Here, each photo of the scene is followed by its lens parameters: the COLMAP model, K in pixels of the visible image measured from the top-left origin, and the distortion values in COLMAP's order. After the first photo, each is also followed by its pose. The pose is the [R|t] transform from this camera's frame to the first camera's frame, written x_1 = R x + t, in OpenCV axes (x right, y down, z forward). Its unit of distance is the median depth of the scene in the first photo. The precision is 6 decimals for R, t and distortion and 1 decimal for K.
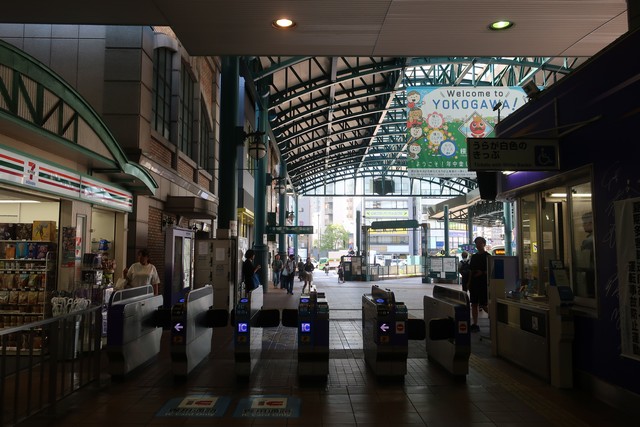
lens RADIAL K [[504.4, 0, 320.4], [0, 504.4, 213.9], [0, 0, 1]] dist [-0.002727, 0.002551]
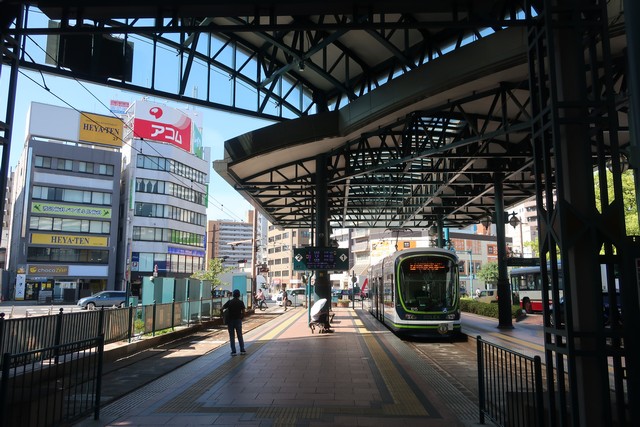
lens RADIAL K [[504.4, 0, 320.4], [0, 504.4, 213.9], [0, 0, 1]] dist [-0.002727, 0.002551]
pose [[0.821441, 0.083488, 0.564150, 0.070607], [-0.049707, 0.995943, -0.075011, 0.062670], [-0.568124, 0.033575, 0.822258, 0.666032]]
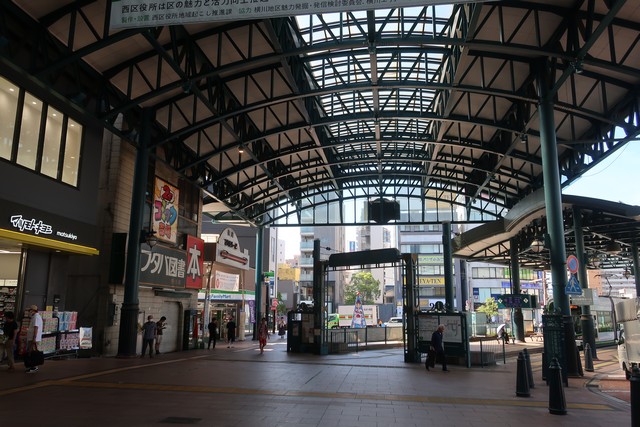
lens RADIAL K [[504.4, 0, 320.4], [0, 504.4, 213.9], [0, 0, 1]] dist [-0.002727, 0.002551]
pose [[0.990704, -0.019914, -0.134569, 0.133363], [0.005418, 0.994218, -0.107243, 0.024245], [0.135927, 0.105517, 0.985084, 0.301872]]
